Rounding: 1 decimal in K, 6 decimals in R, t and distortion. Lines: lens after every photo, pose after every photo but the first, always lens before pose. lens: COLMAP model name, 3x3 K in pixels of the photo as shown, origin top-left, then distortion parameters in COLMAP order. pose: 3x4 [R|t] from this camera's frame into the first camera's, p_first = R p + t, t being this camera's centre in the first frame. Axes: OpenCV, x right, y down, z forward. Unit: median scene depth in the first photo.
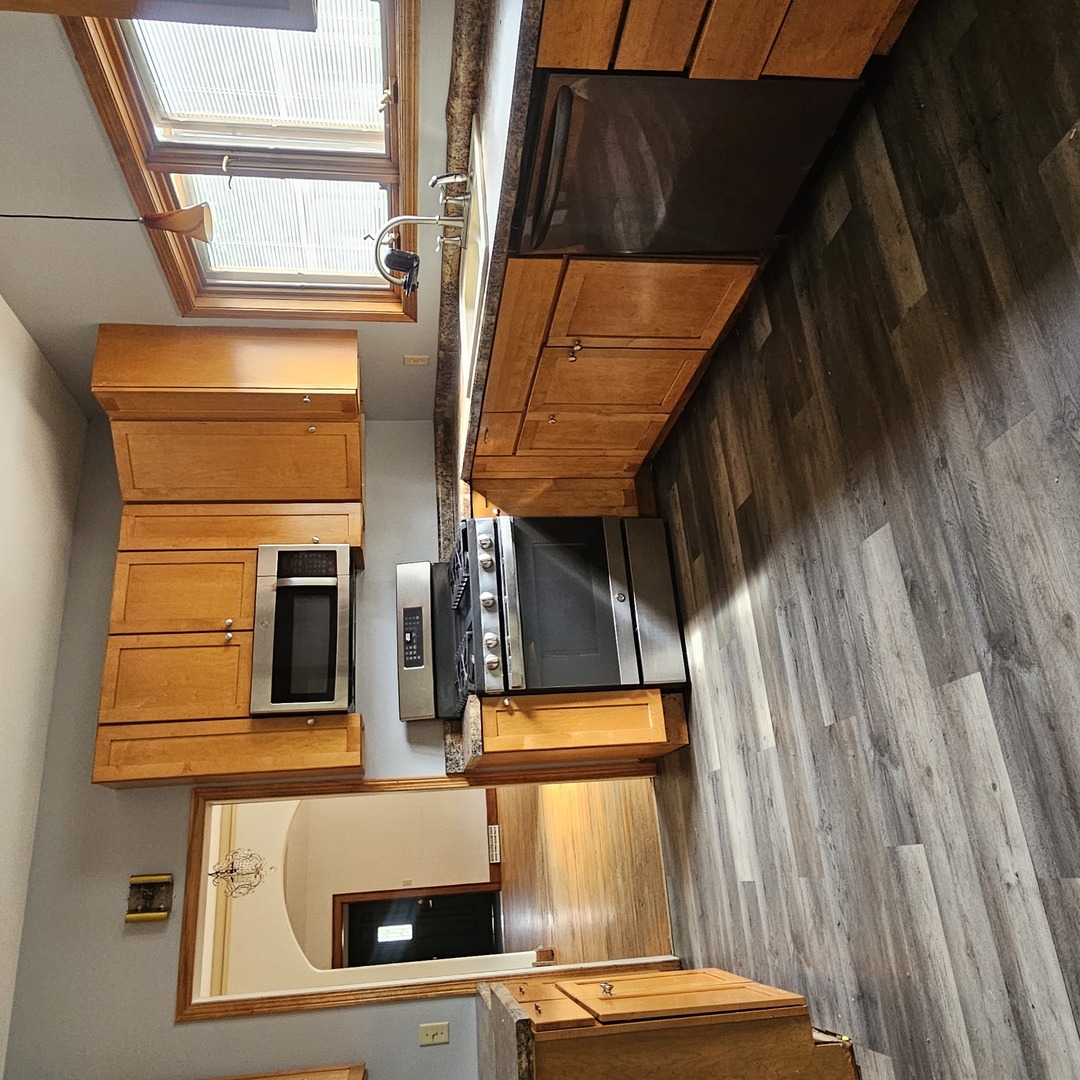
lens RADIAL K [[842.9, 0, 540.0], [0, 842.9, 540.0], [0, 0, 1]] dist [-0.018013, -0.002538]
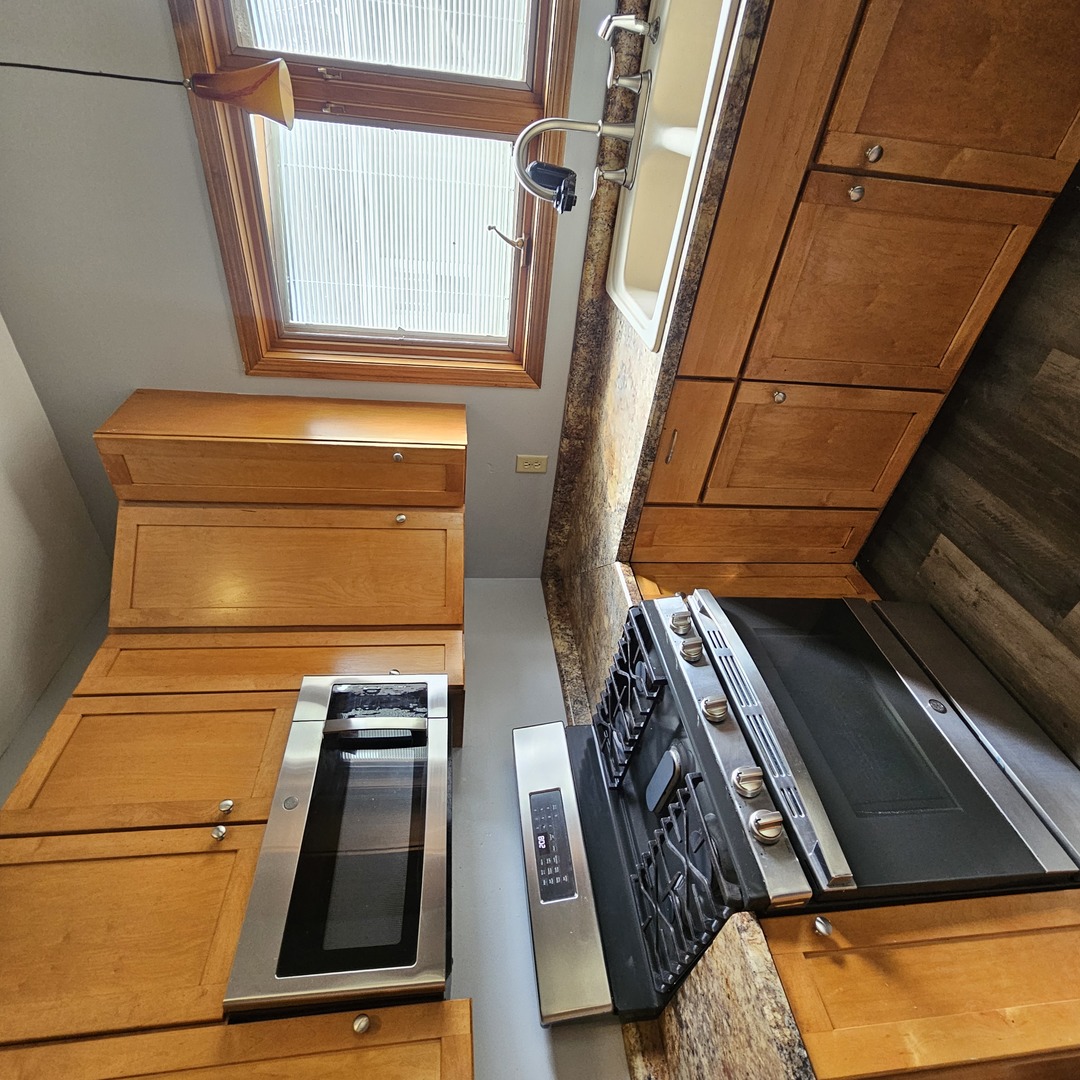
lens RADIAL K [[595.1, 0, 537.0], [0, 595.1, 538.9], [0, 0, 1]] dist [0.001664, -0.001828]
pose [[0.998092, -0.061712, 0.002096, -0.159841], [0.054184, 0.859052, -0.509013, 0.155776], [0.029612, 0.508155, 0.860756, 0.584898]]
